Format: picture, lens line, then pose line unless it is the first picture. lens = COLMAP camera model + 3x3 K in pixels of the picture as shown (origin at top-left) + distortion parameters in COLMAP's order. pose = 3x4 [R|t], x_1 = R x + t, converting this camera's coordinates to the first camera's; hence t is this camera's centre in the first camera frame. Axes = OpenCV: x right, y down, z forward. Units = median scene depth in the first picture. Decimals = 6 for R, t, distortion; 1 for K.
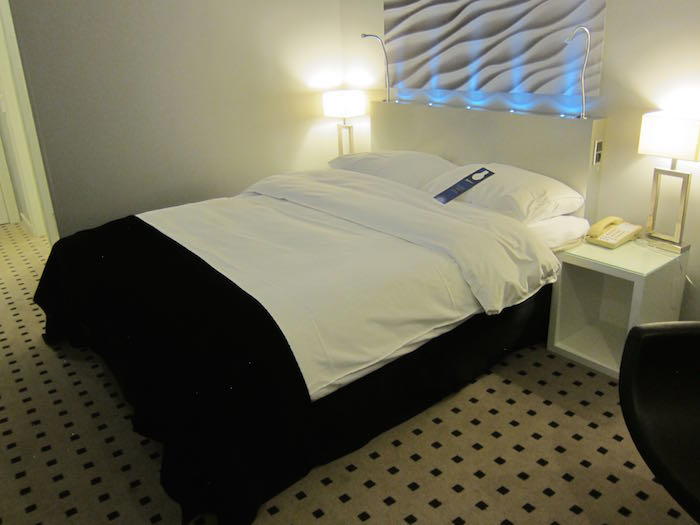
lens RADIAL K [[571.5, 0, 346.3], [0, 571.5, 269.0], [0, 0, 1]] dist [-0.066624, 0.020161]
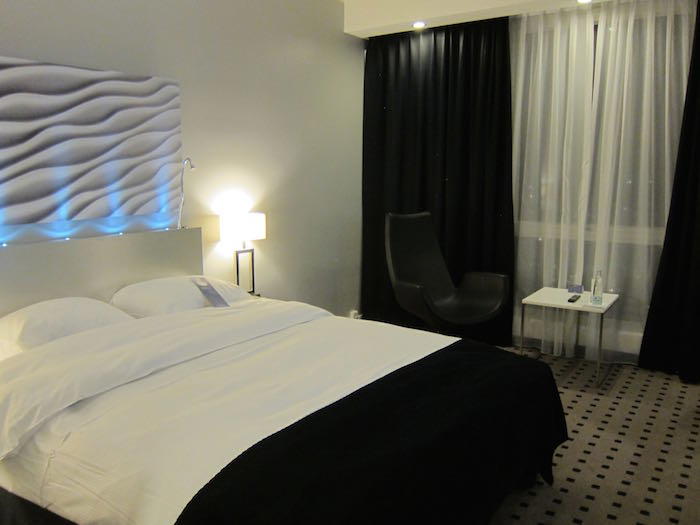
lens RADIAL K [[571.5, 0, 343.7], [0, 571.5, 258.9], [0, 0, 1]] dist [-0.066624, 0.020161]
pose [[-0.295884, -0.115467, 0.948219, -0.813276], [0.350678, 0.910224, 0.220267, -0.326864], [-0.888526, 0.397693, -0.228829, 0.908458]]
